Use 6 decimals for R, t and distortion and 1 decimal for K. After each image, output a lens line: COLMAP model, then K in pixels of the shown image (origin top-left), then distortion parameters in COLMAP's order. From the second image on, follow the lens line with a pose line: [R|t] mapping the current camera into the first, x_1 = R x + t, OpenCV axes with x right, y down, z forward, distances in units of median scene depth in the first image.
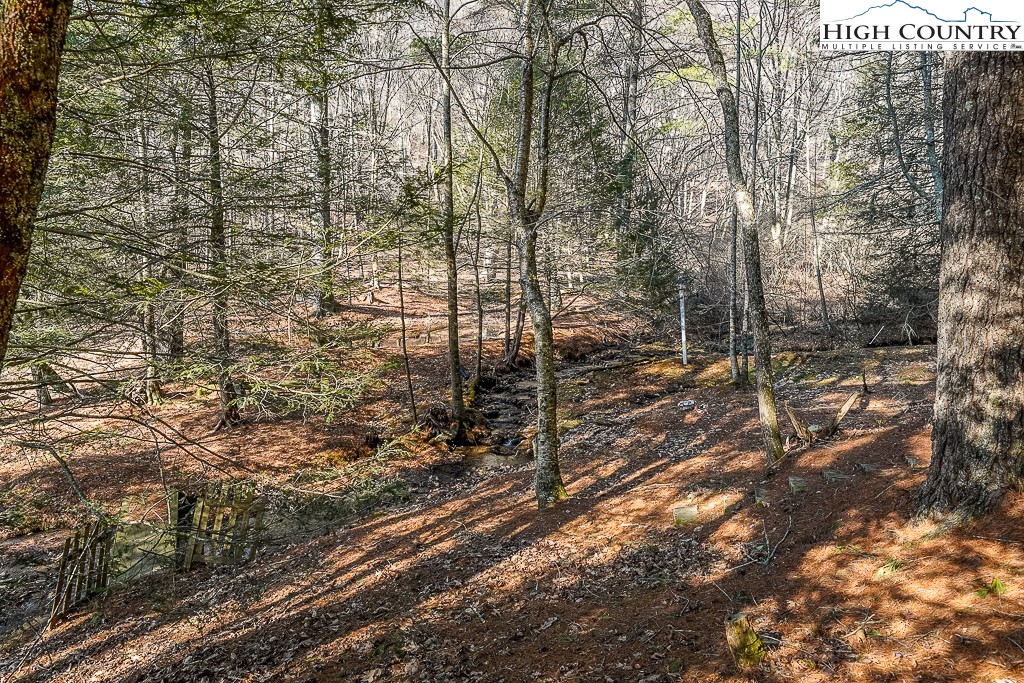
lens RADIAL K [[627.2, 0, 517.6], [0, 627.2, 349.6], [0, 0, 1]] dist [-0.000339, -0.001374]
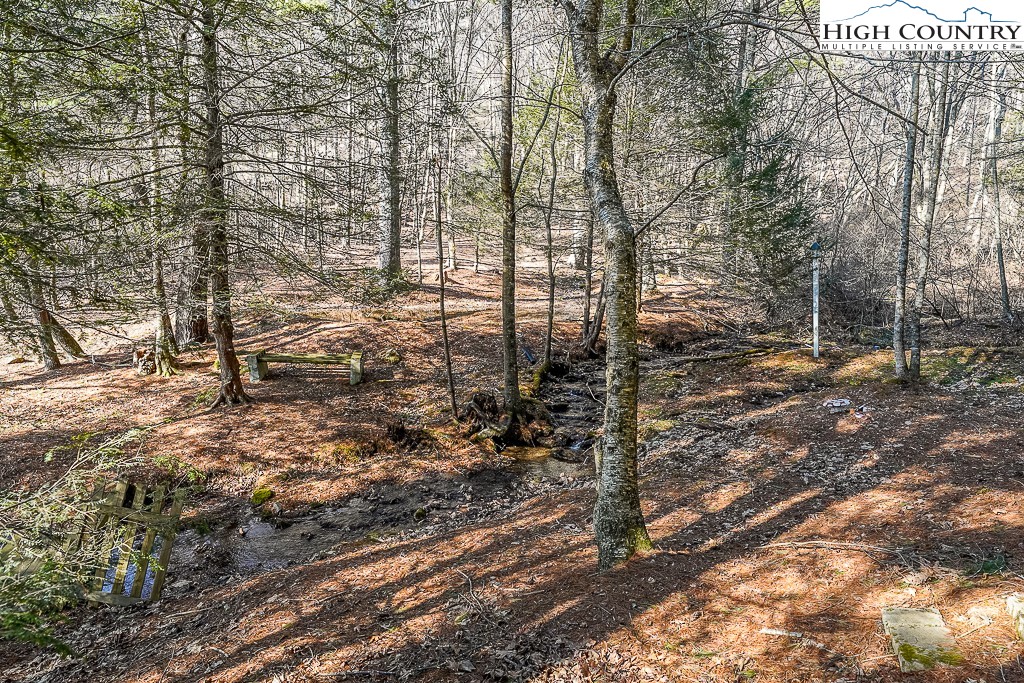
lens RADIAL K [[627.2, 0, 518.0], [0, 627.2, 344.4], [0, 0, 1]] dist [-0.000339, -0.001374]
pose [[0.988925, 0.038638, -0.143296, 0.021528], [-0.039676, 0.999203, -0.004390, 0.036398], [0.143012, 0.010027, 0.989670, 0.264856]]
